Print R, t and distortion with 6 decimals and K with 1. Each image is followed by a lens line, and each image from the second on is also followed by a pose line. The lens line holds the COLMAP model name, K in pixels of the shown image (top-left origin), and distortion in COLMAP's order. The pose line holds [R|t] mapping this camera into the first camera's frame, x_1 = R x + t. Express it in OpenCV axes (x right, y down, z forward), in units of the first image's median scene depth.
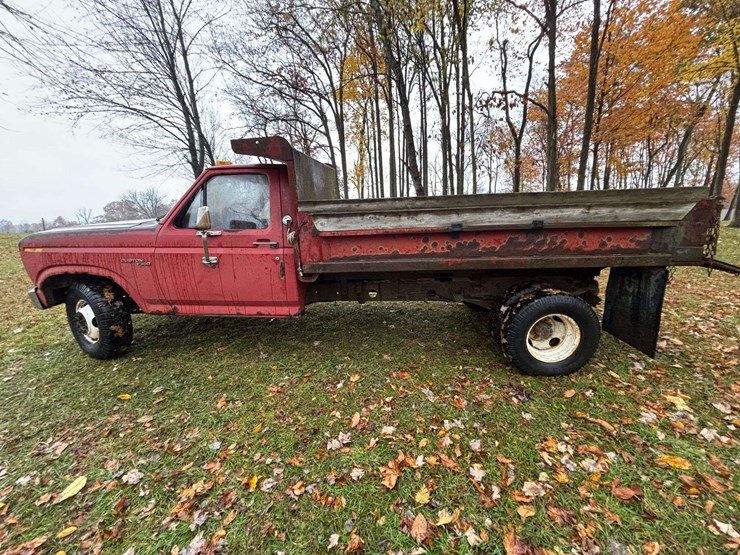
lens RADIAL K [[299.5, 0, 370.0], [0, 299.5, 277.5], [0, 0, 1]] dist [0.000487, -0.000094]
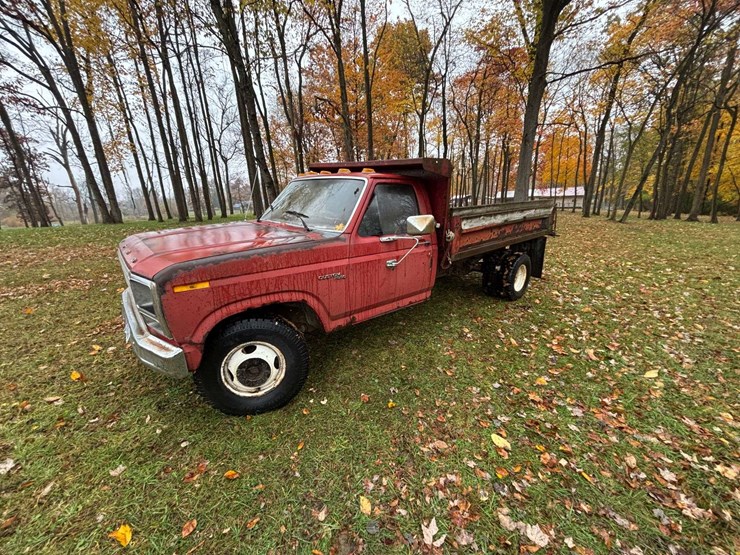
lens RADIAL K [[299.5, 0, 370.0], [0, 299.5, 277.5], [0, 0, 1]] dist [0.000487, -0.000094]
pose [[0.718904, -0.174501, 0.672850, -1.286883], [0.149833, 0.984123, 0.095140, -0.117120], [-0.678769, 0.032419, 0.733636, 0.245531]]
